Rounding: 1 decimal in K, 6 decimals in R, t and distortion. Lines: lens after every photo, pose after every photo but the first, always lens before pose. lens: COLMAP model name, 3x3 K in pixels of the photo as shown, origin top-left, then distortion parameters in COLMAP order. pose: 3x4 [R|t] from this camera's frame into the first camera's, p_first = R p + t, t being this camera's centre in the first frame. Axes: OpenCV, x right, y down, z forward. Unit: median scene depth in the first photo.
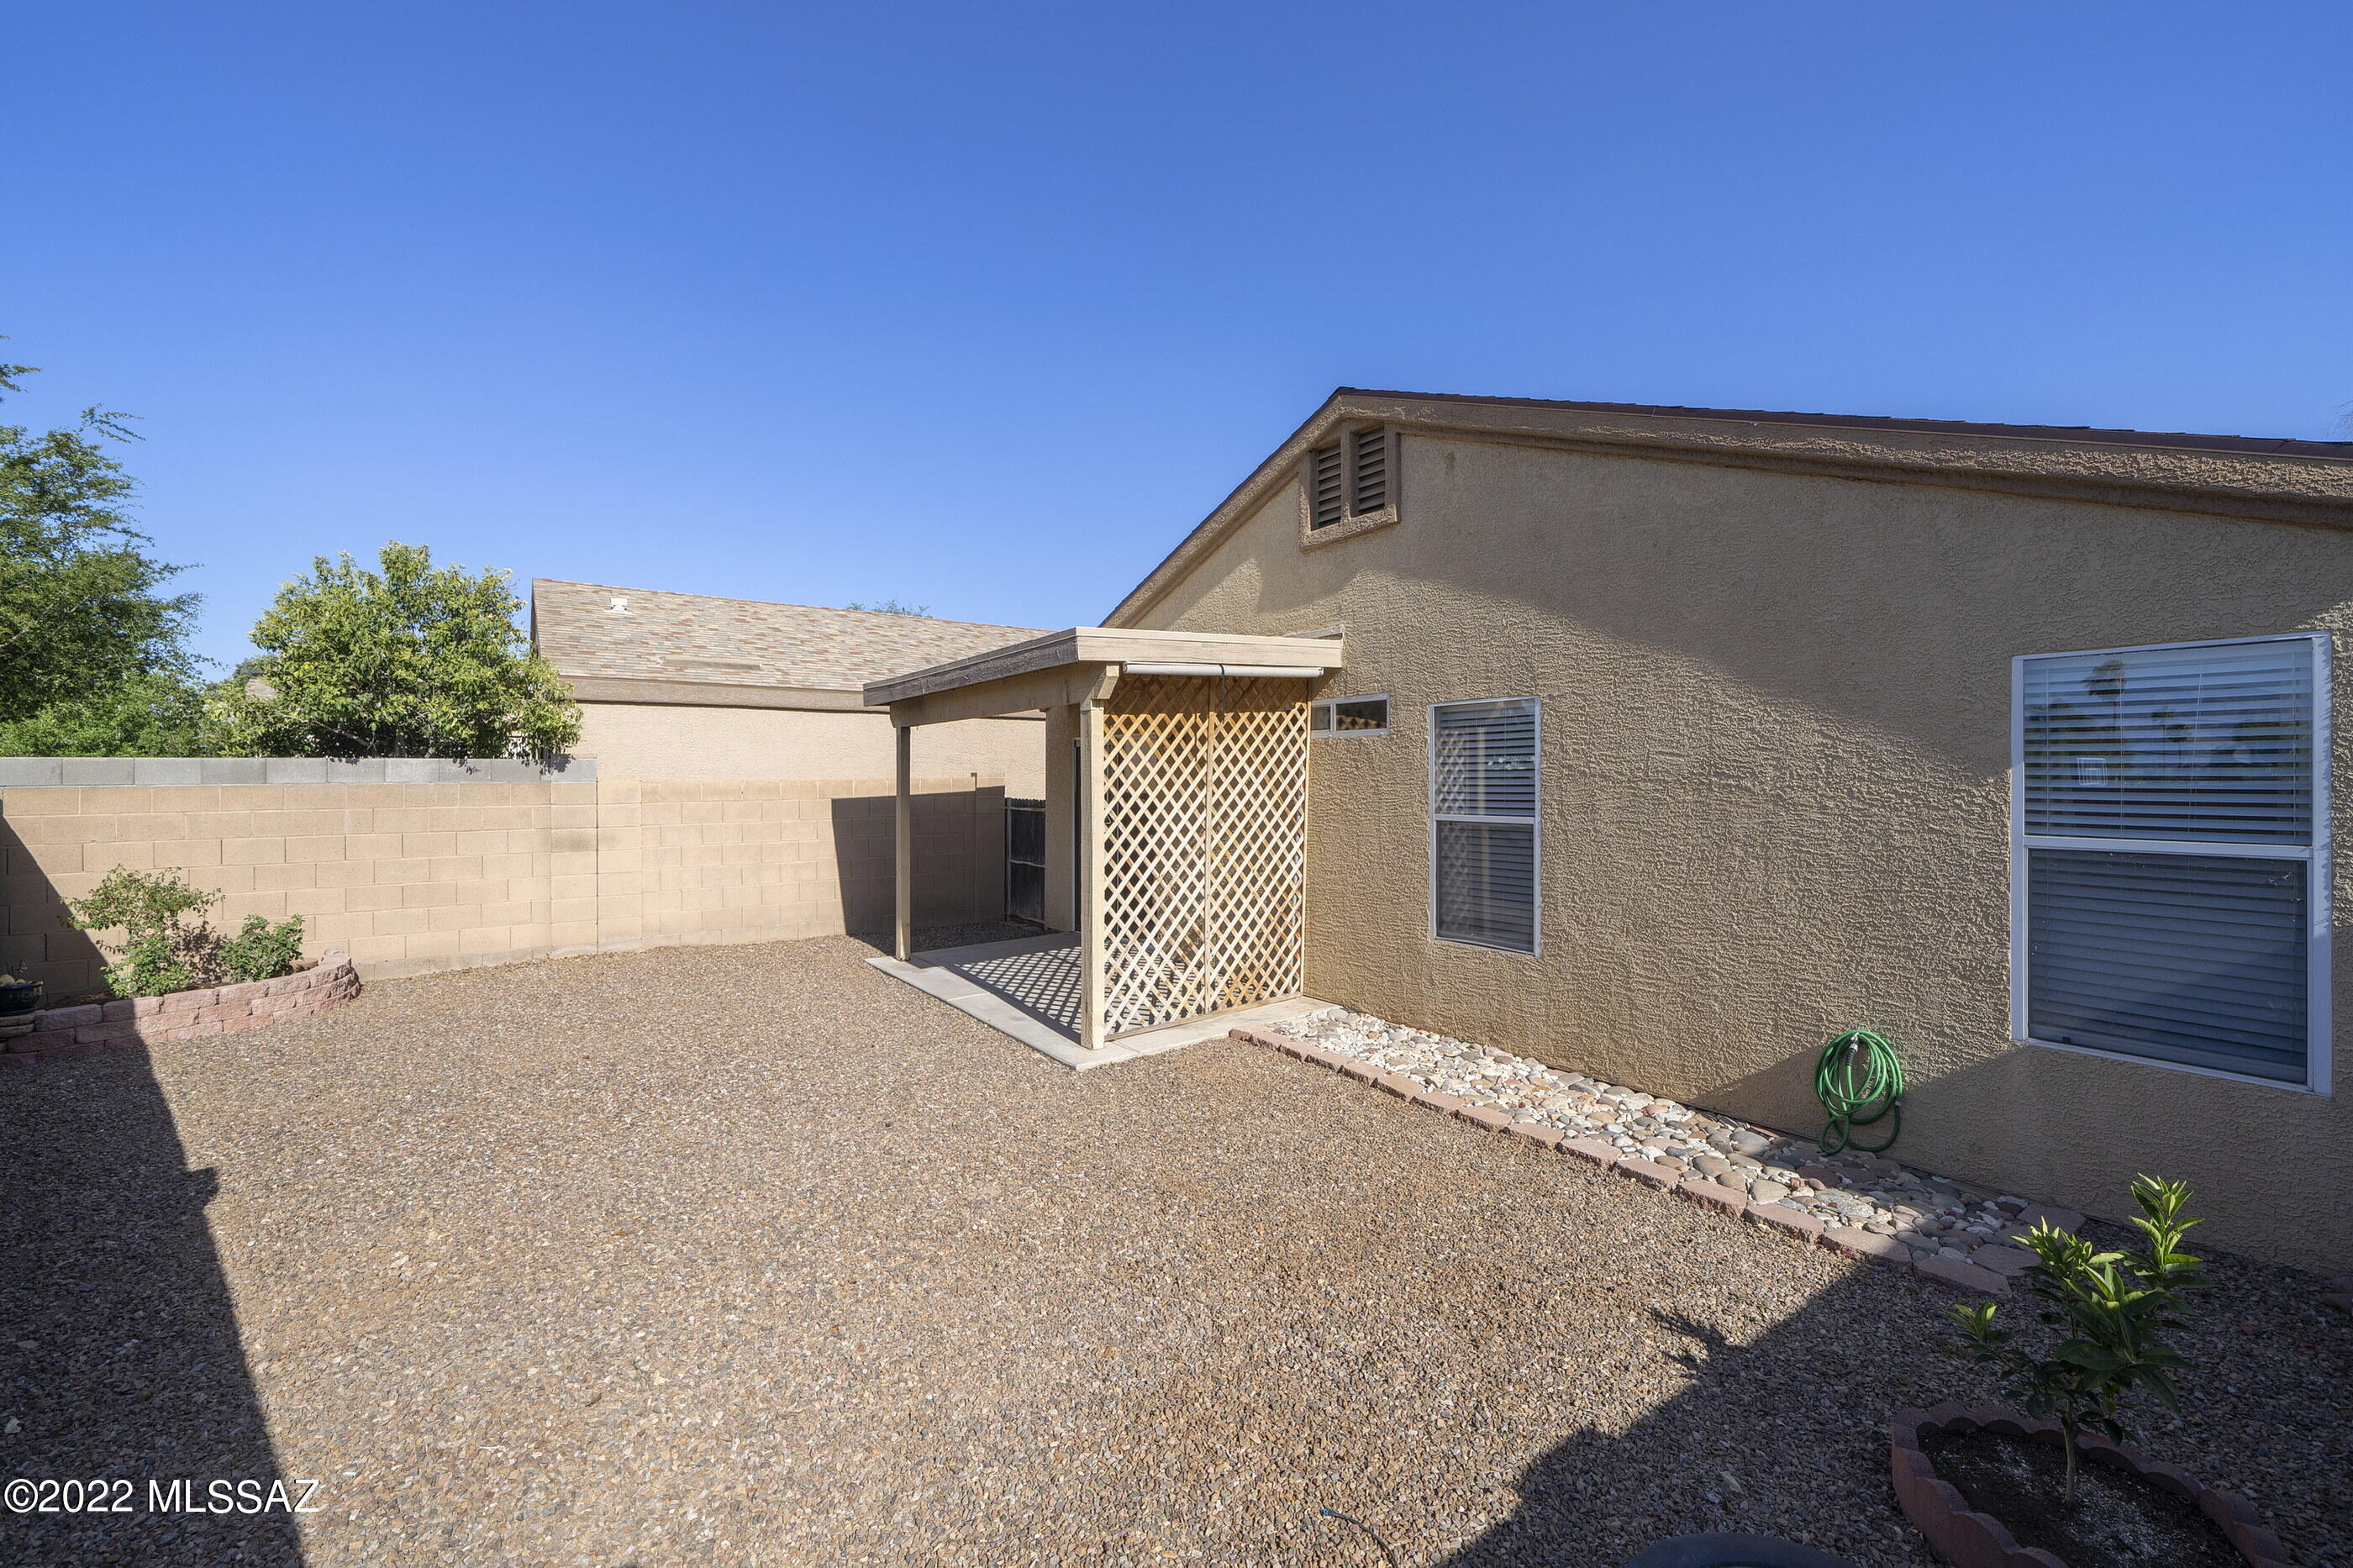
lens RADIAL K [[1116.8, 0, 1176.5], [0, 1116.8, 784.0], [0, 0, 1]] dist [-0.015434, -0.000047]
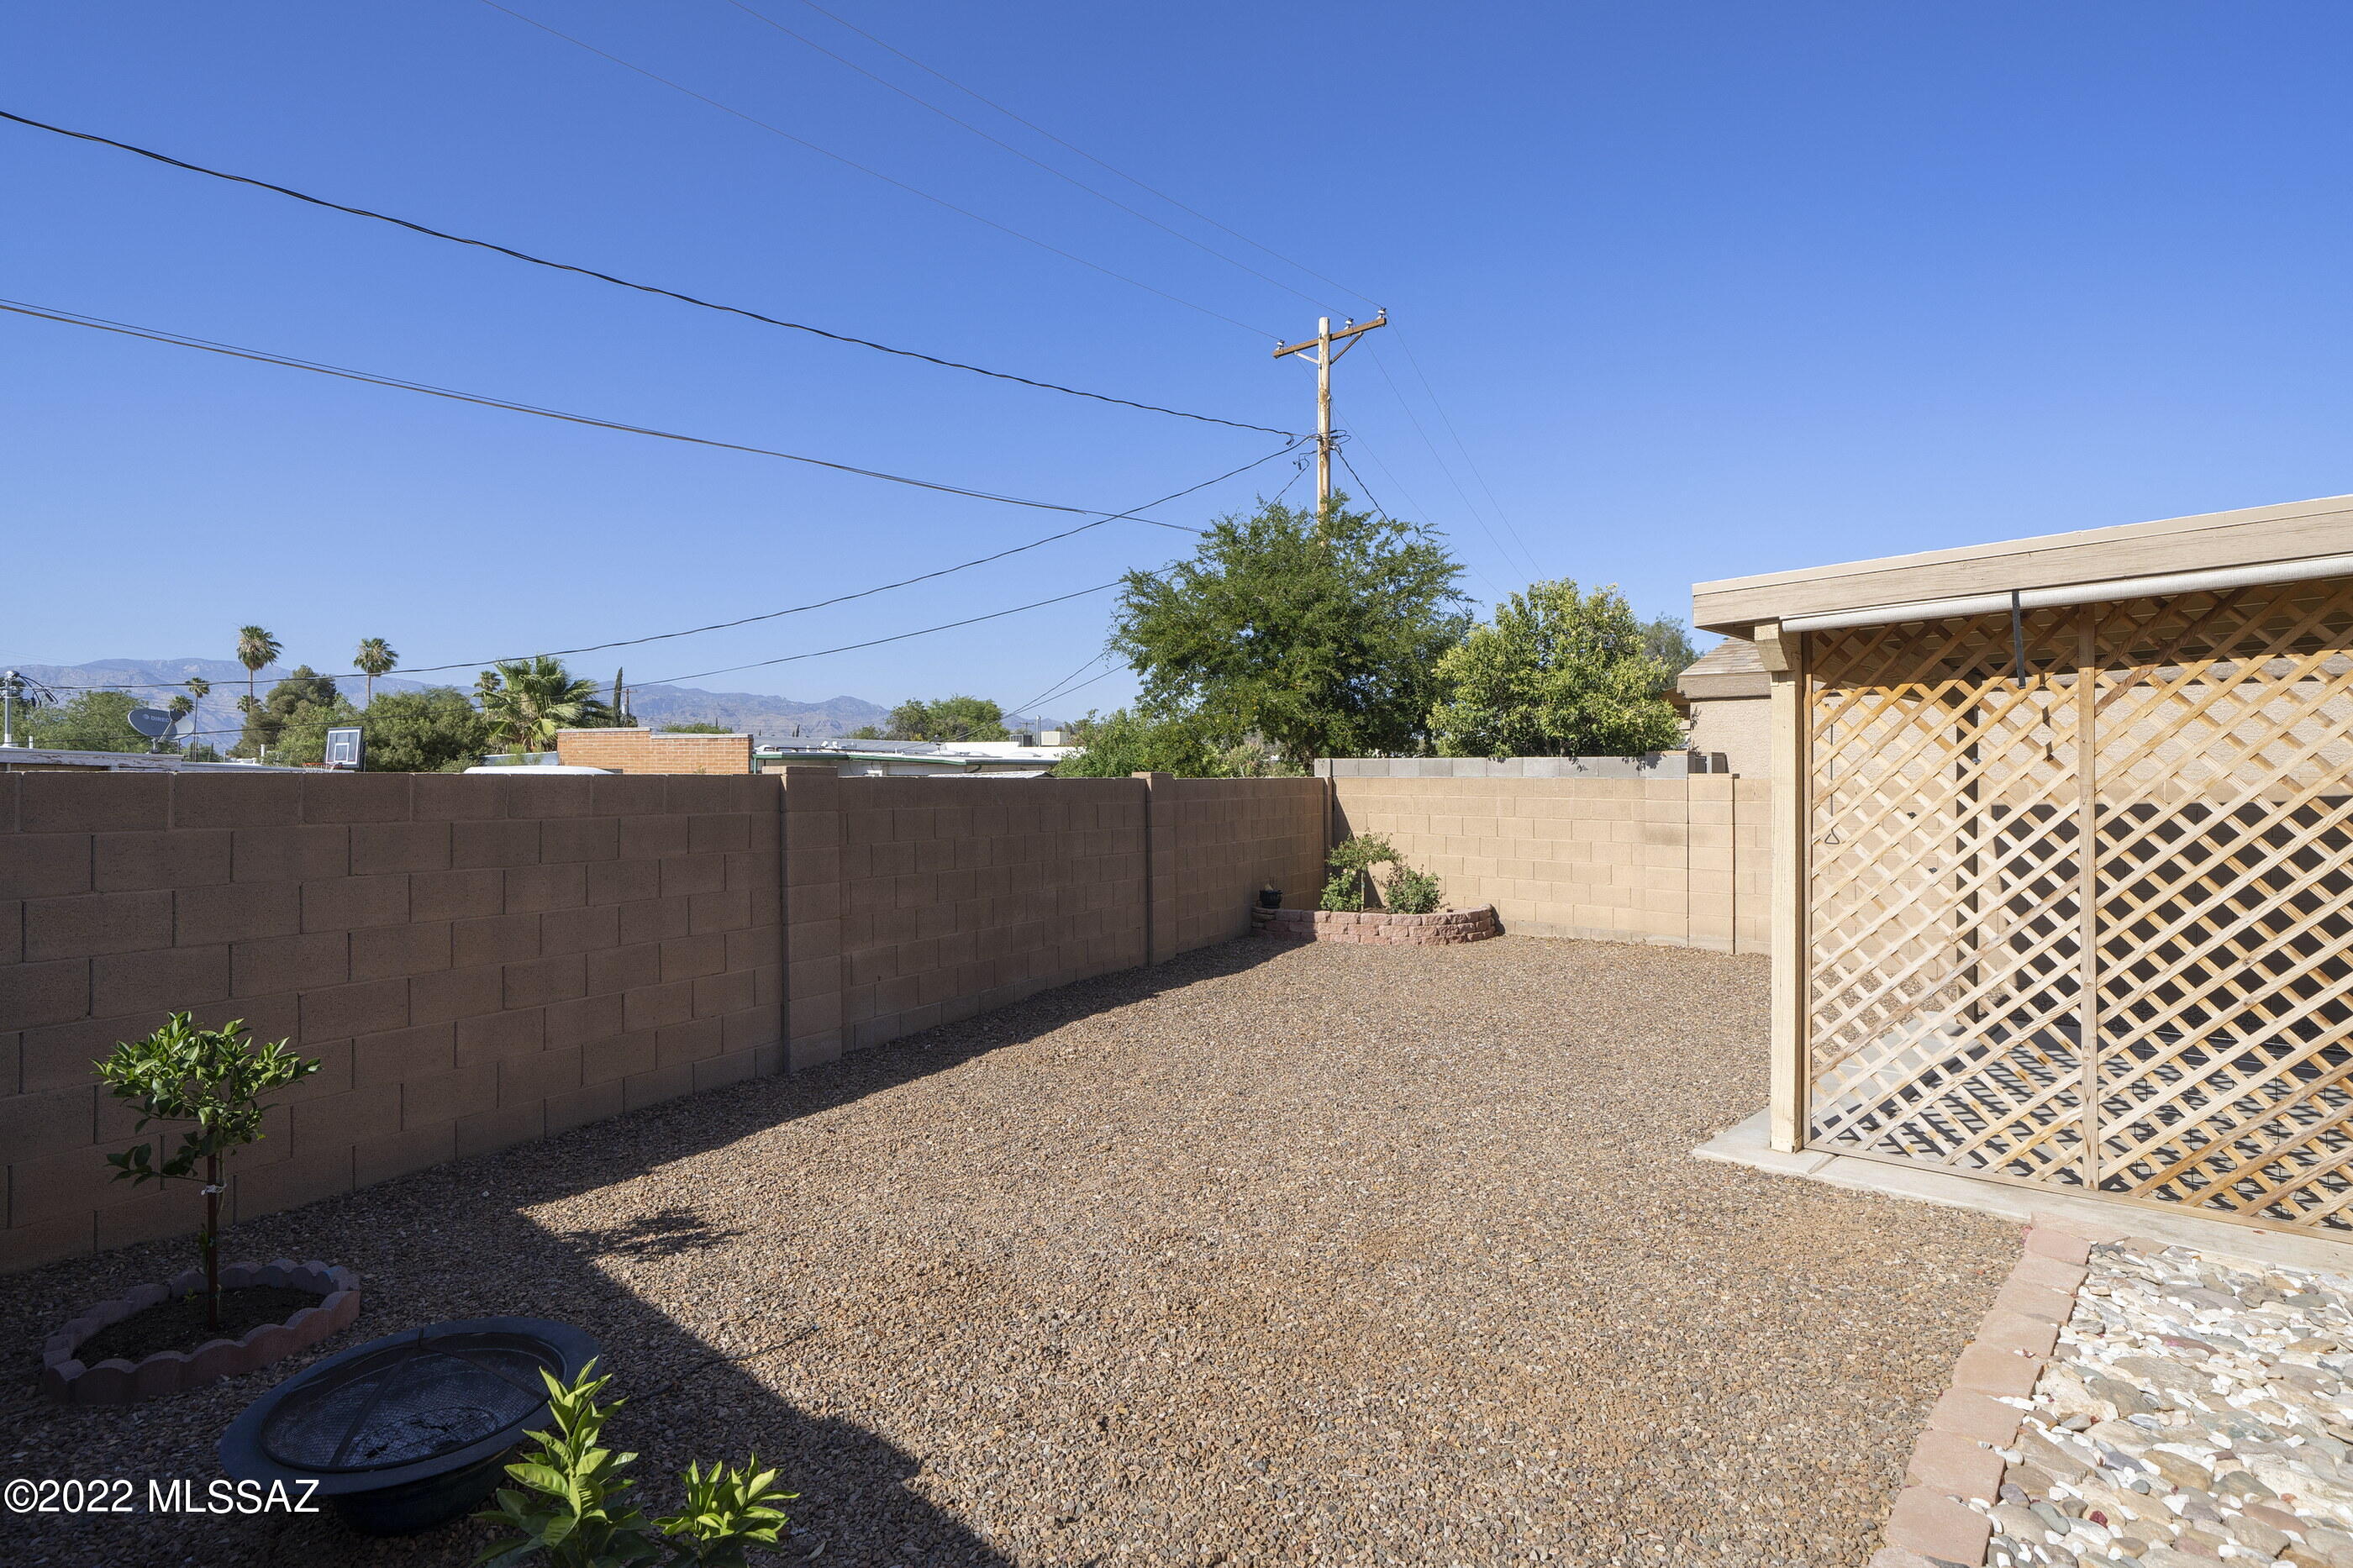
lens RADIAL K [[1182.4, 0, 1141.5], [0, 1182.4, 760.5], [0, 0, 1]] dist [0.001125, -0.000057]
pose [[0.125955, -0.004407, -0.992026, 0.541264], [-0.012134, 0.999908, -0.005982, -0.006176], [0.991962, 0.012791, 0.125890, 0.408217]]
